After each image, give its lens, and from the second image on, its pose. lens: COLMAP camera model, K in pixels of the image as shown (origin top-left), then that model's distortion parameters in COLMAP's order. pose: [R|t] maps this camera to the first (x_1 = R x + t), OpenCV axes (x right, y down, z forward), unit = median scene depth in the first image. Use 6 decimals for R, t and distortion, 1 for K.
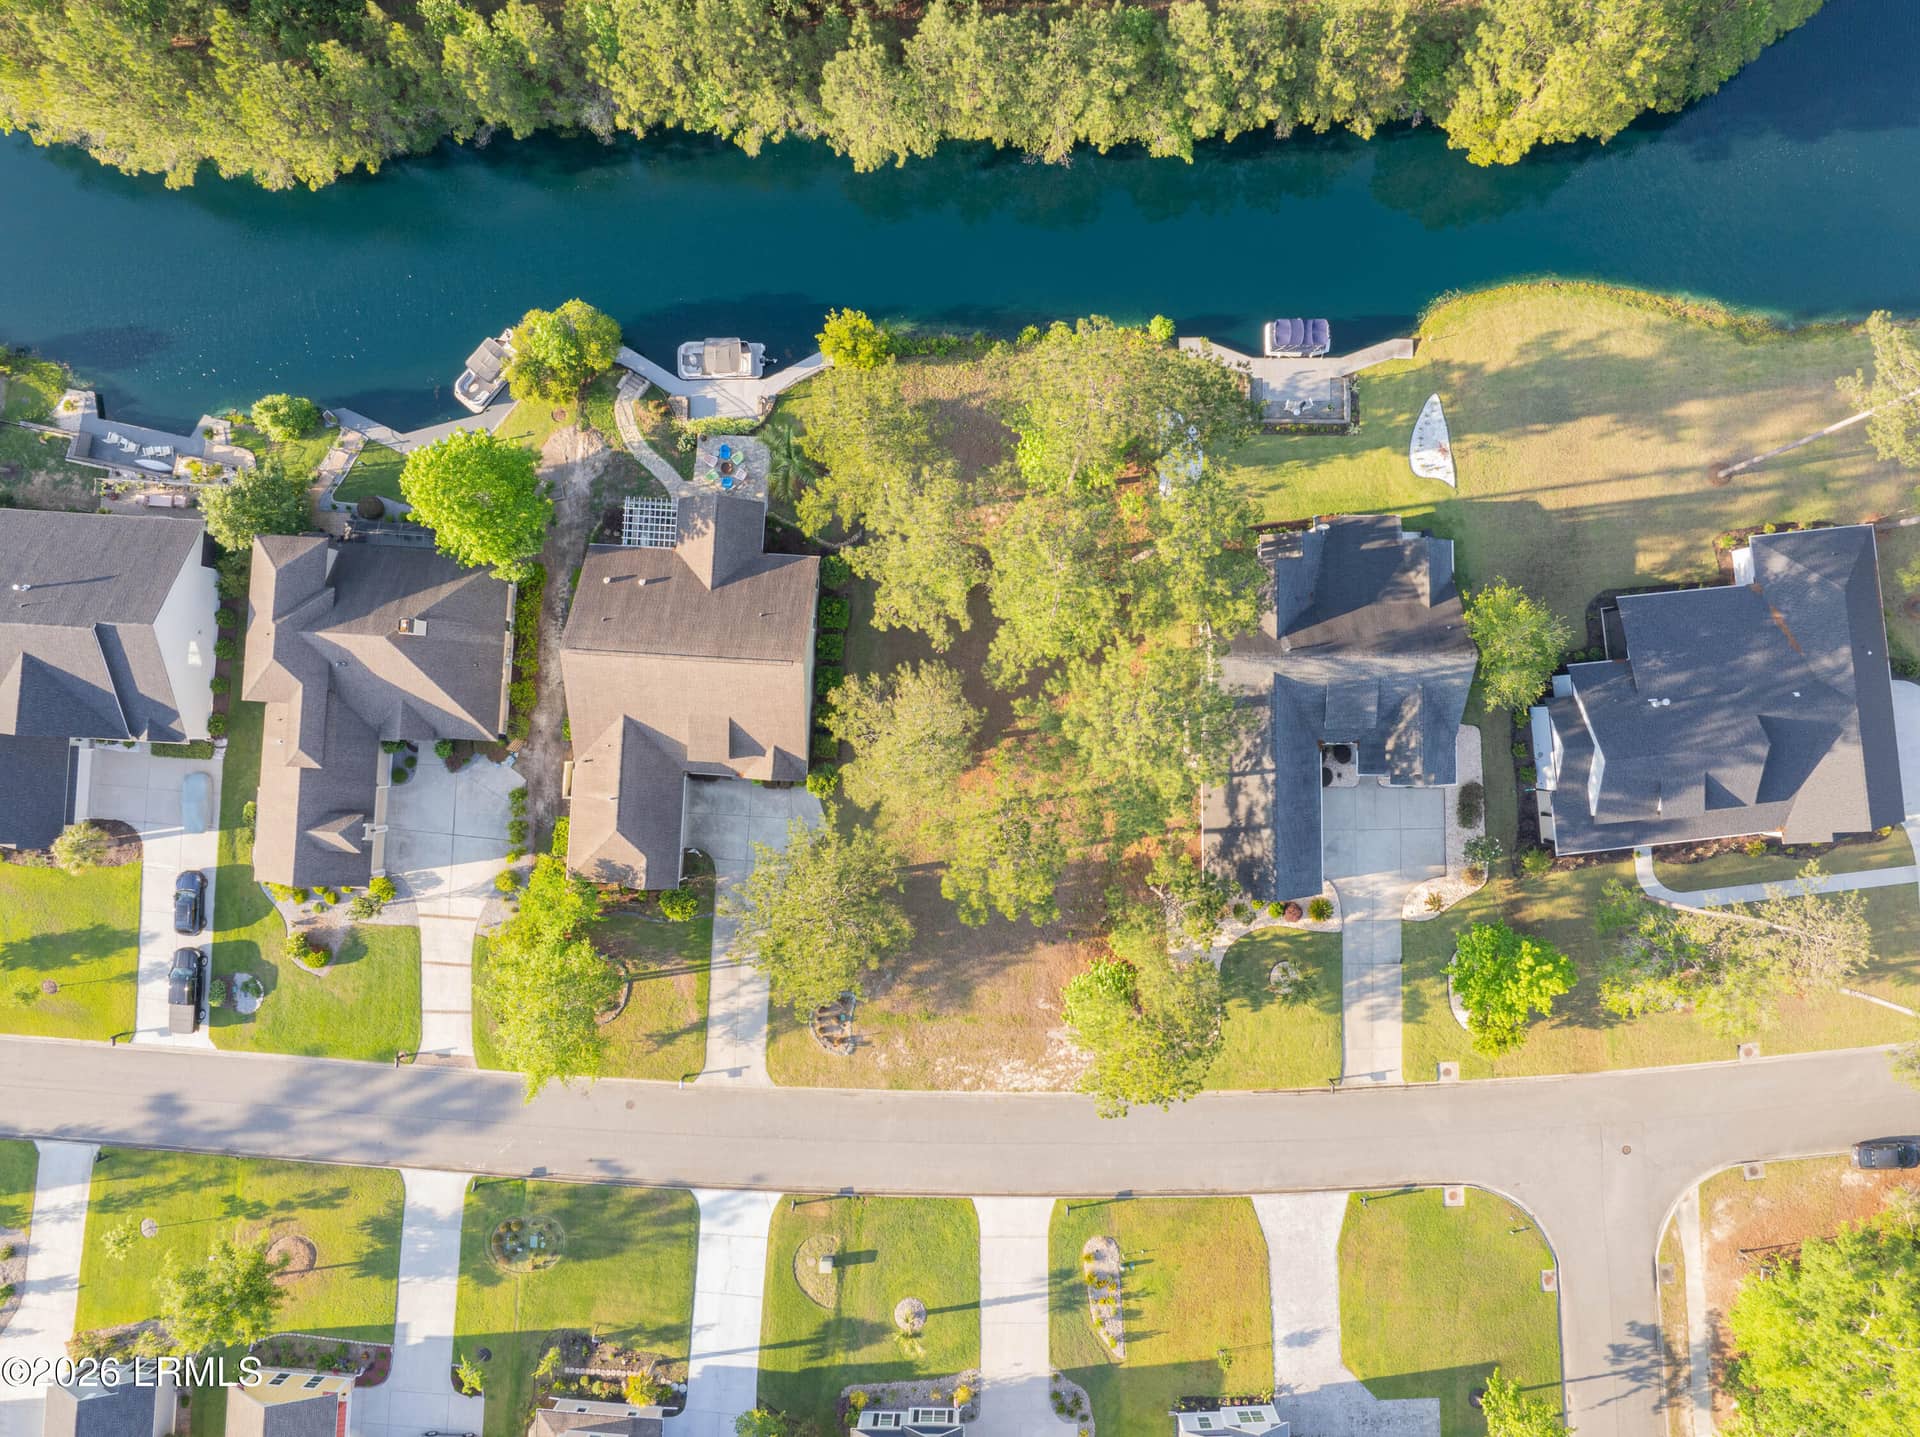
lens RADIAL K [[1338.6, 0, 960.0], [0, 1338.6, 718.5], [0, 0, 1]] dist [-0.040751, 0.000837]
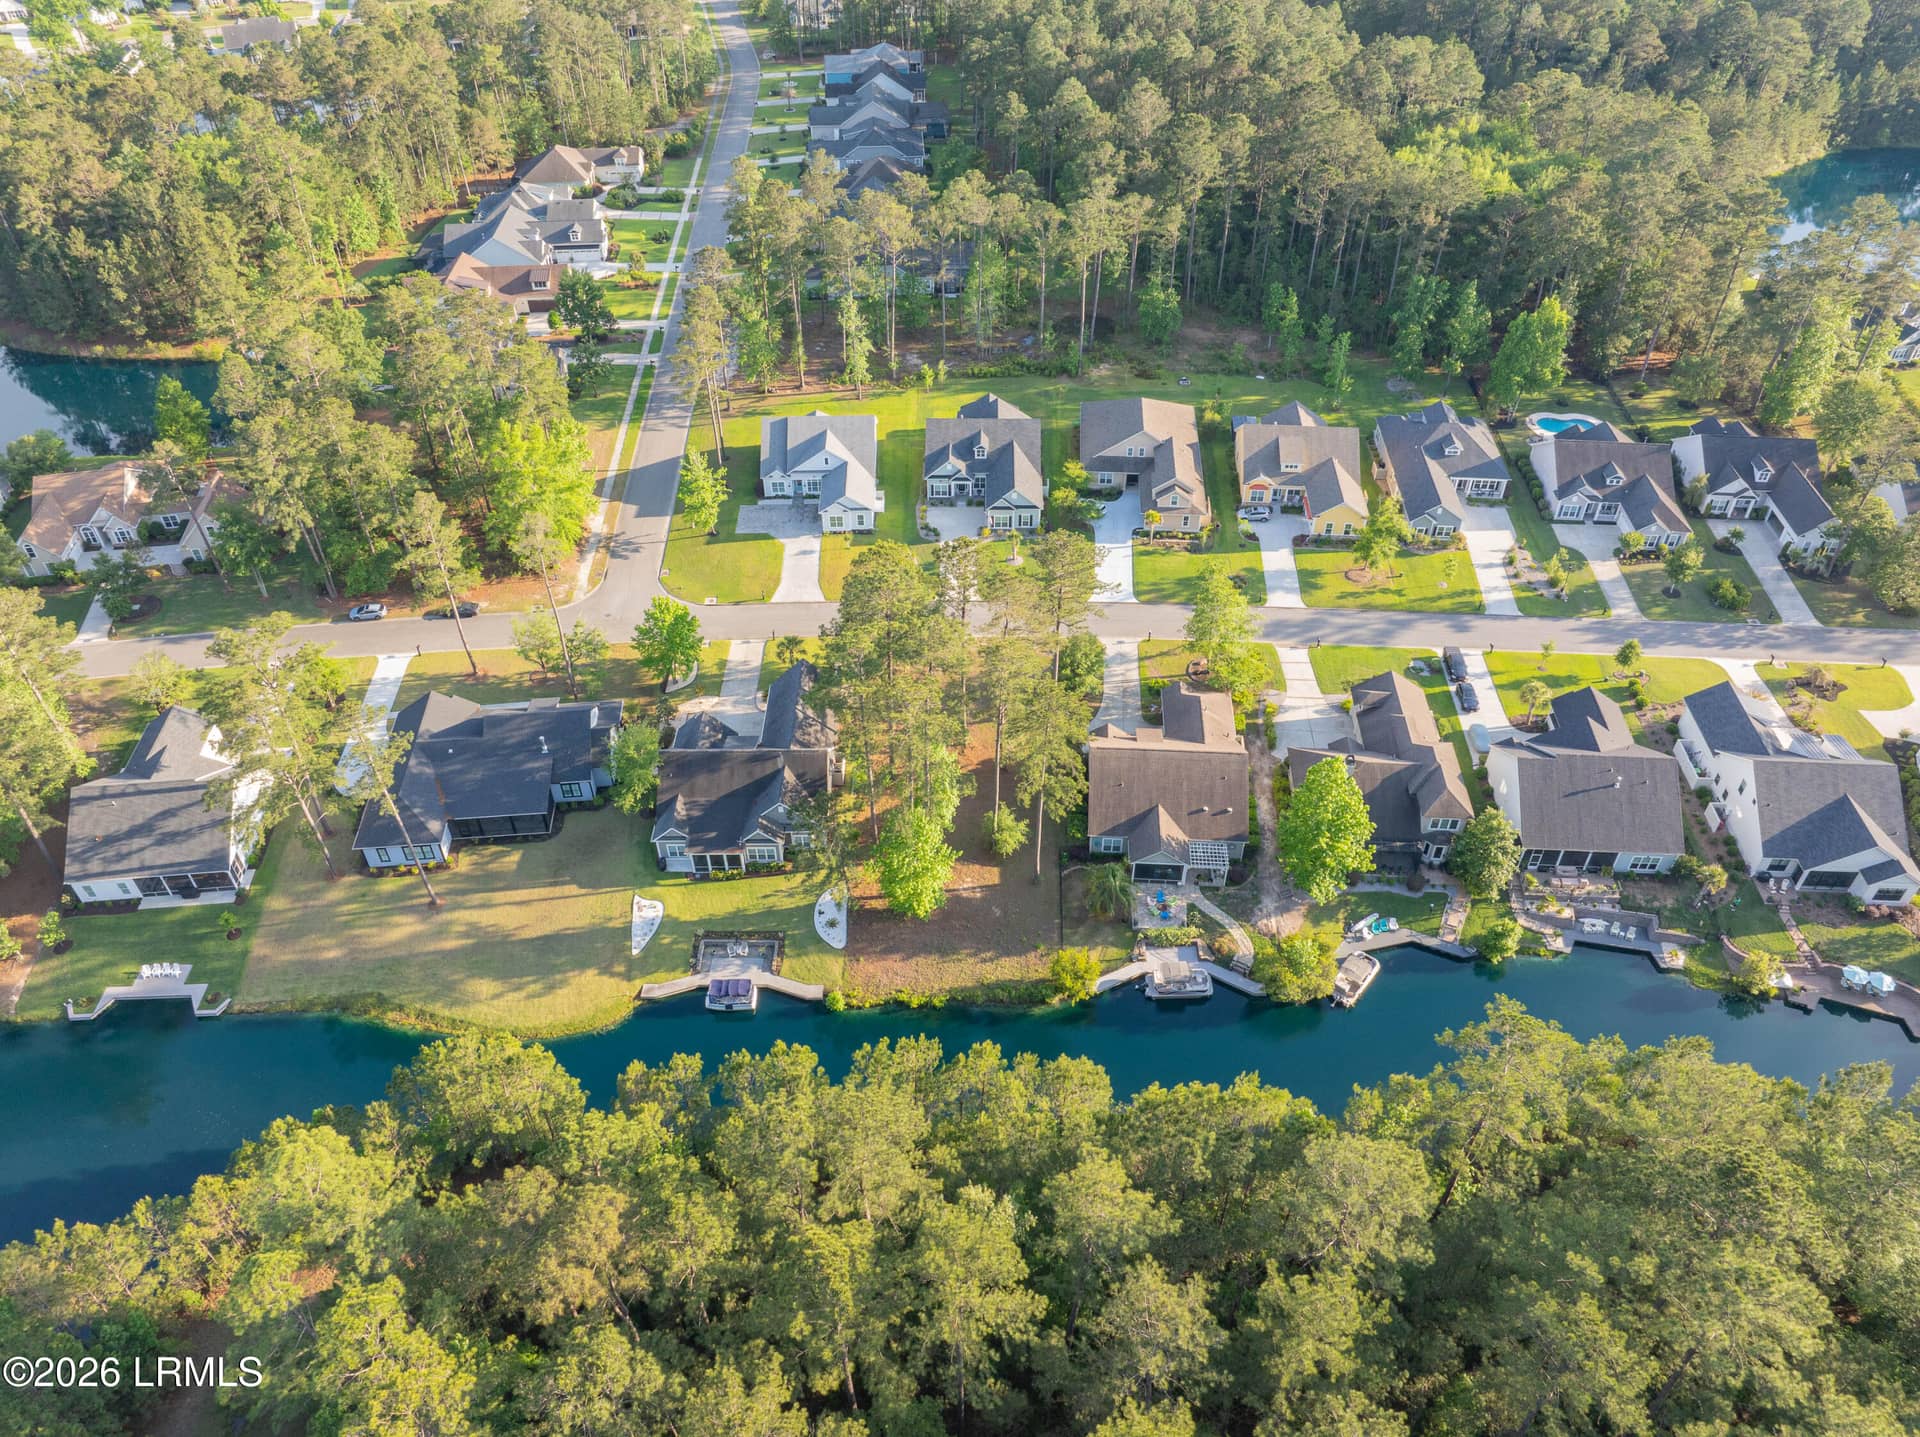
lens RADIAL K [[1340.6, 0, 960.9], [0, 1340.6, 719.5], [0, 0, 1]] dist [-0.040109, -0.003195]
pose [[-0.999867, 0.002195, 0.016157, 0.010143], [0.011006, -0.640246, 0.768091, -1.140353], [0.012030, 0.768167, 0.640136, -0.031743]]
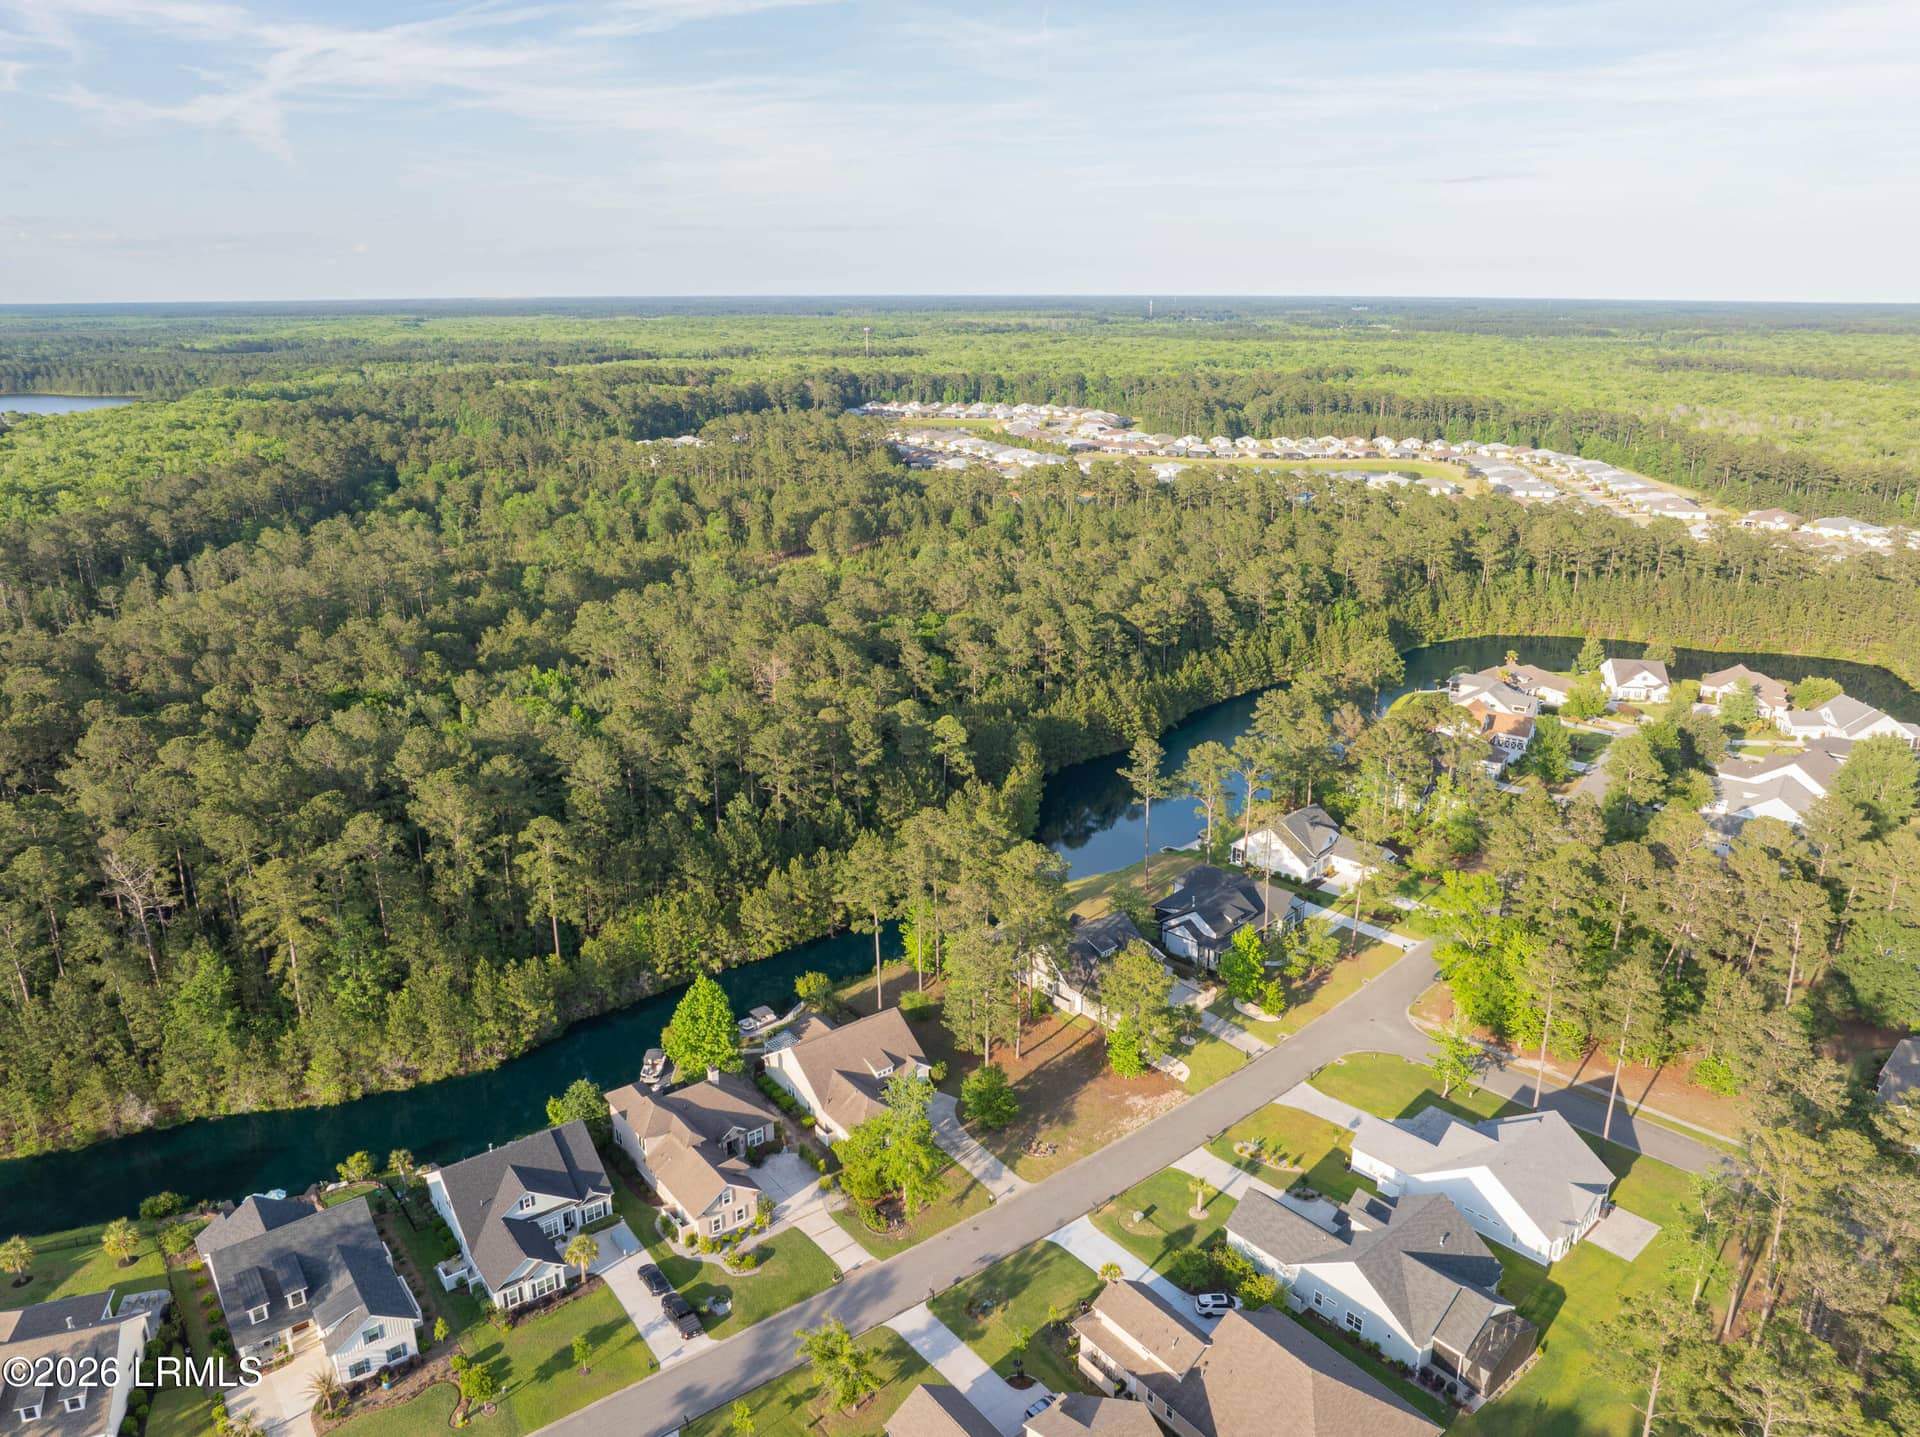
lens RADIAL K [[1338.6, 0, 960.0], [0, 1338.6, 718.5], [0, 0, 1]] dist [-0.040751, 0.000837]
pose [[0.757186, -0.197988, 0.622471, -1.108213], [0.653079, 0.247770, -0.715610, 1.242192], [-0.012547, 0.948373, 0.316910, -0.042046]]
